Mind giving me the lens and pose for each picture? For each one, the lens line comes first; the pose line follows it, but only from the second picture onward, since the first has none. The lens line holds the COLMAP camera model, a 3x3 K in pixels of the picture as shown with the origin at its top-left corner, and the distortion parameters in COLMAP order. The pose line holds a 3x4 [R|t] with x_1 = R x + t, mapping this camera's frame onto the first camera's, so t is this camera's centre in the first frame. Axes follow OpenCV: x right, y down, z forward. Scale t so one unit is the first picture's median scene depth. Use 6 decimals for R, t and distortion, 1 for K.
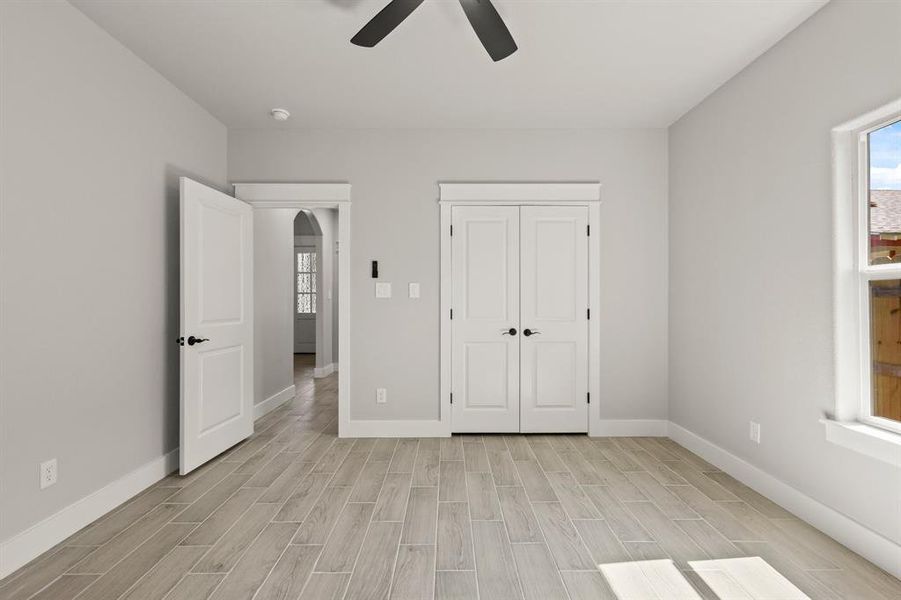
lens RADIAL K [[398.2, 0, 449.2], [0, 398.2, 301.3], [0, 0, 1]] dist [-0.000219, 0.000077]
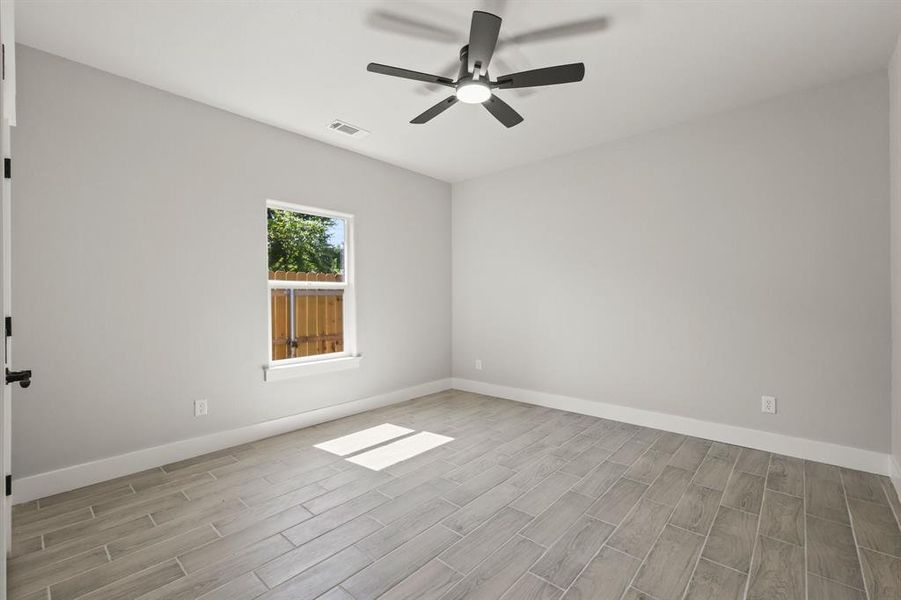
lens RADIAL K [[398.2, 0, 449.2], [0, 398.2, 301.3], [0, 0, 1]] dist [-0.000219, 0.000077]
pose [[-0.744572, -0.001288, 0.667541, -0.588348], [0.007375, 0.999921, 0.010156, -0.003093], [-0.667502, 0.012485, -0.744504, 1.346390]]
